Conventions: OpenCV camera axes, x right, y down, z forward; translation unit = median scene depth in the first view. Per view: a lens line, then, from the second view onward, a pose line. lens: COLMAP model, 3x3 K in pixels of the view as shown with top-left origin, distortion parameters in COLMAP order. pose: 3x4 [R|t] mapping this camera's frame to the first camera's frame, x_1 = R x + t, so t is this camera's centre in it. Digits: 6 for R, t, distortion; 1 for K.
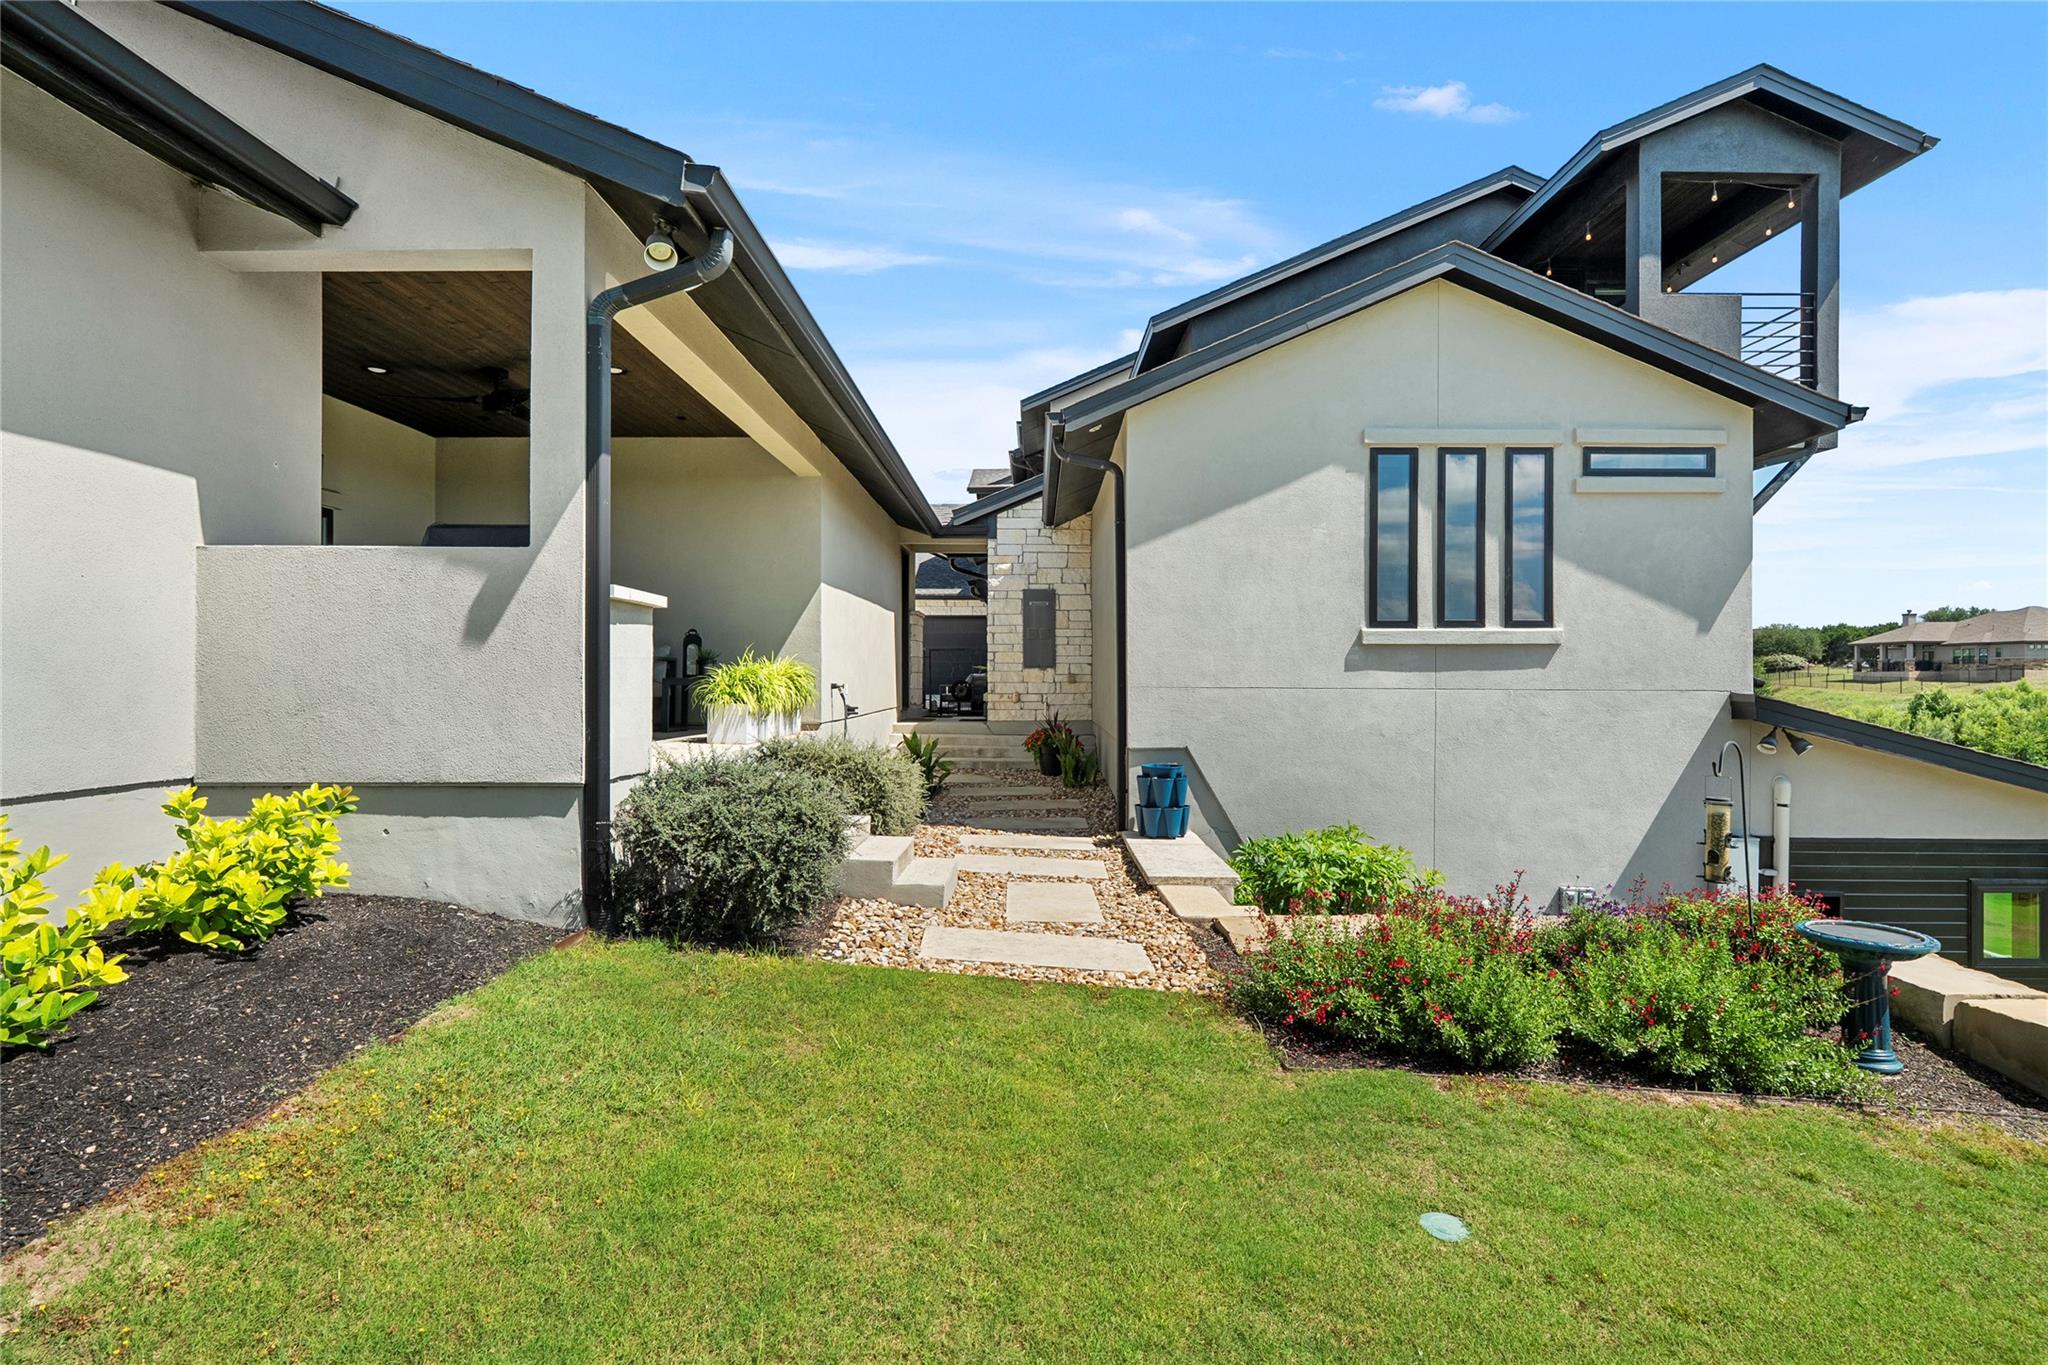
lens RADIAL K [[1002.2, 0, 1027.5], [0, 1002.2, 684.4], [0, 0, 1]] dist [-0.004533, -0.000006]
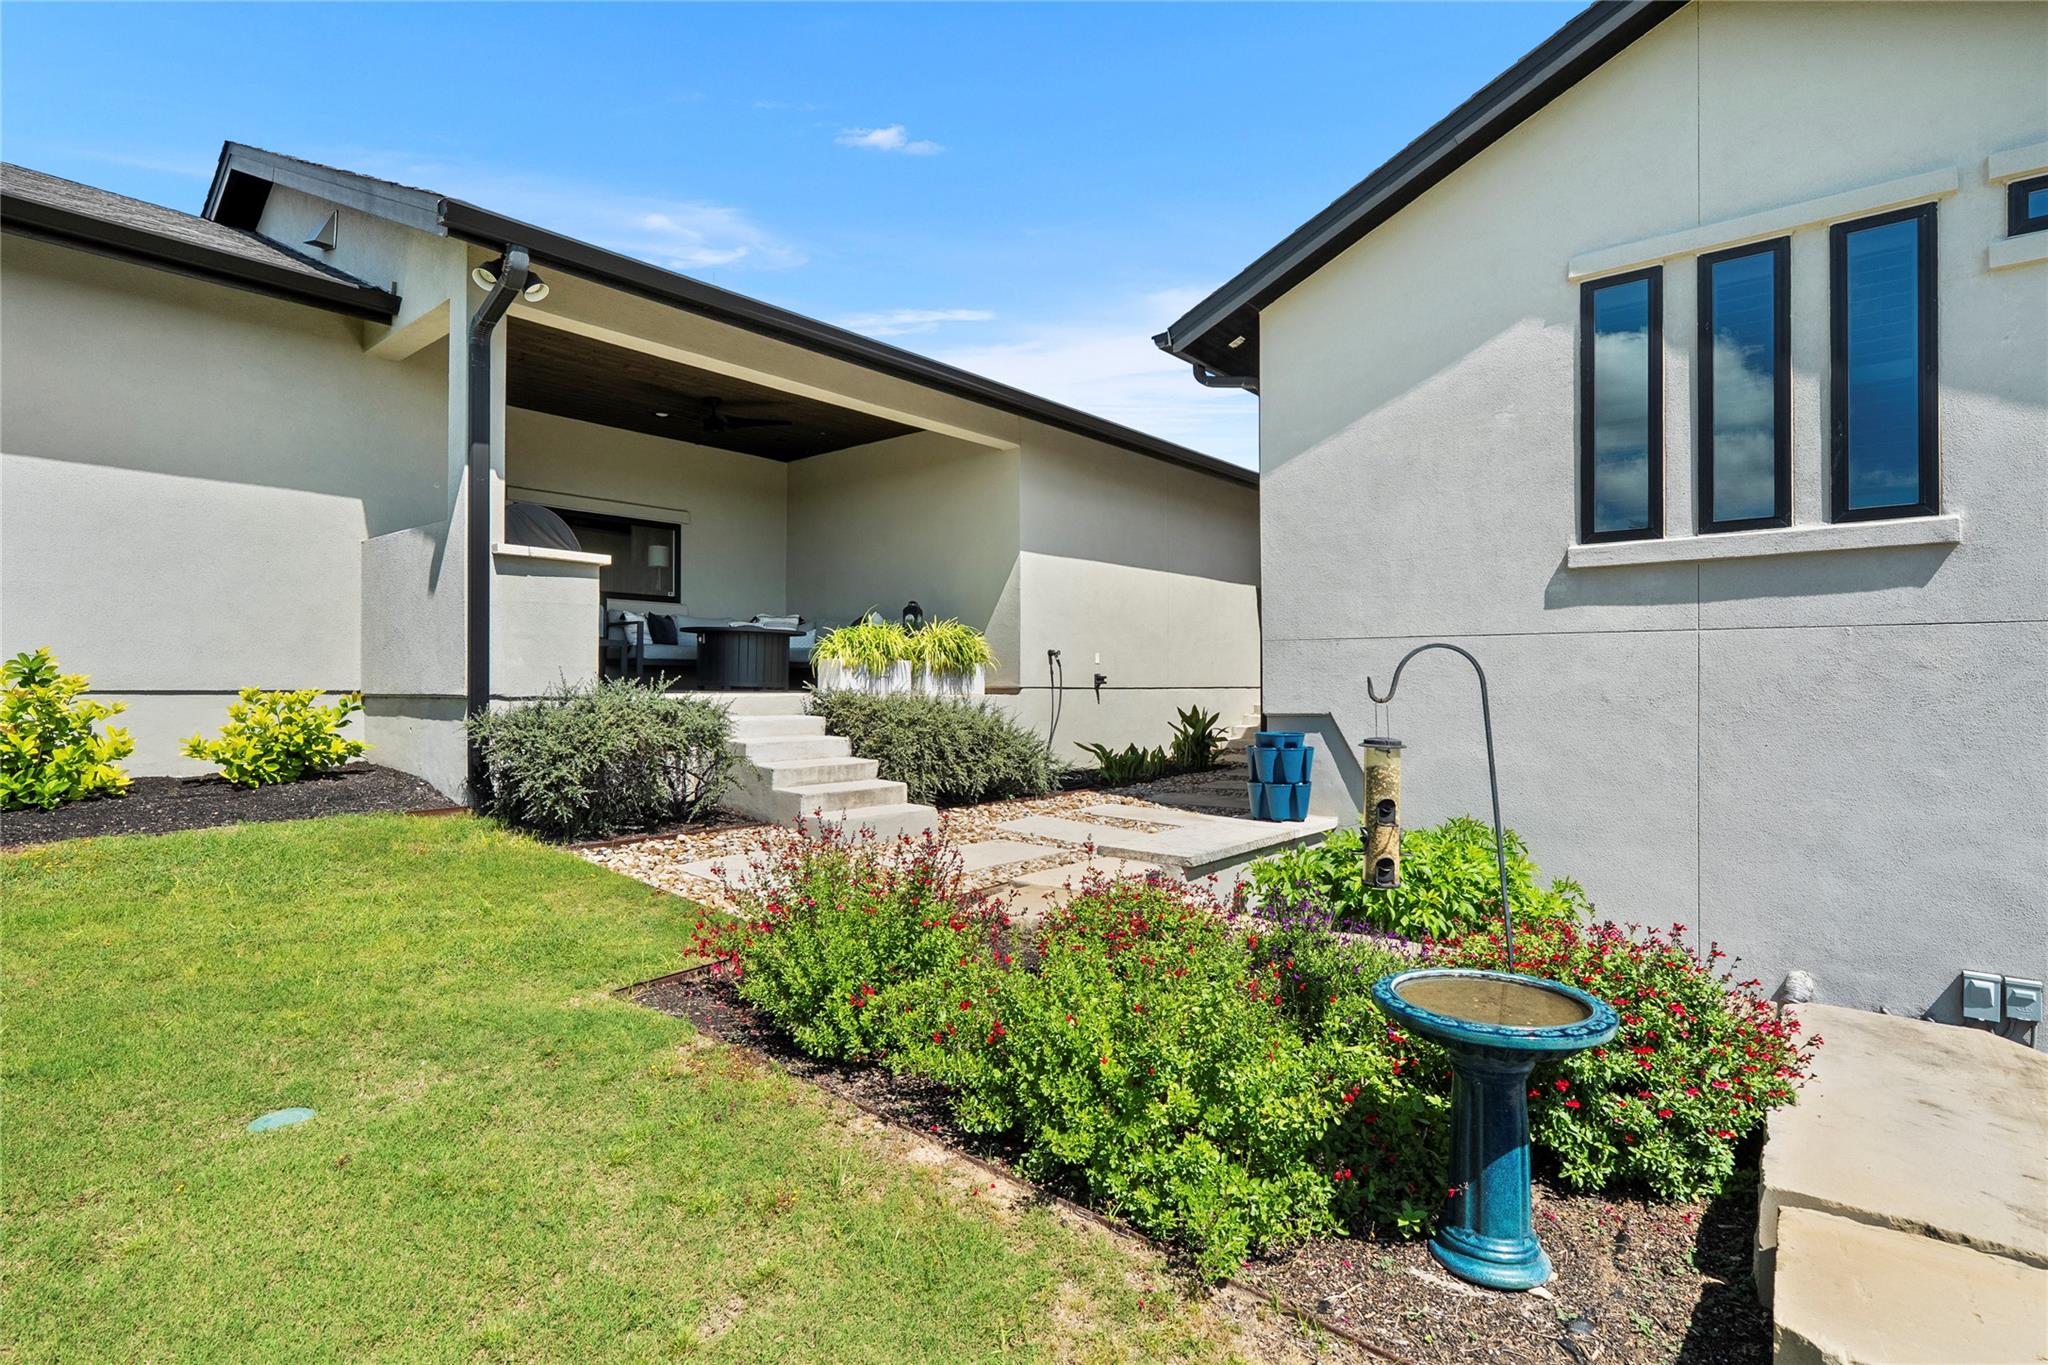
lens RADIAL K [[1002.2, 0, 1023.7], [0, 1002.2, 678.1], [0, 0, 1]] dist [-0.004533, -0.000006]
pose [[0.772981, -0.006671, -0.634394, 0.480796], [-0.002970, 0.999896, -0.014132, 0.046474], [0.634422, 0.012808, 0.772880, 0.225942]]
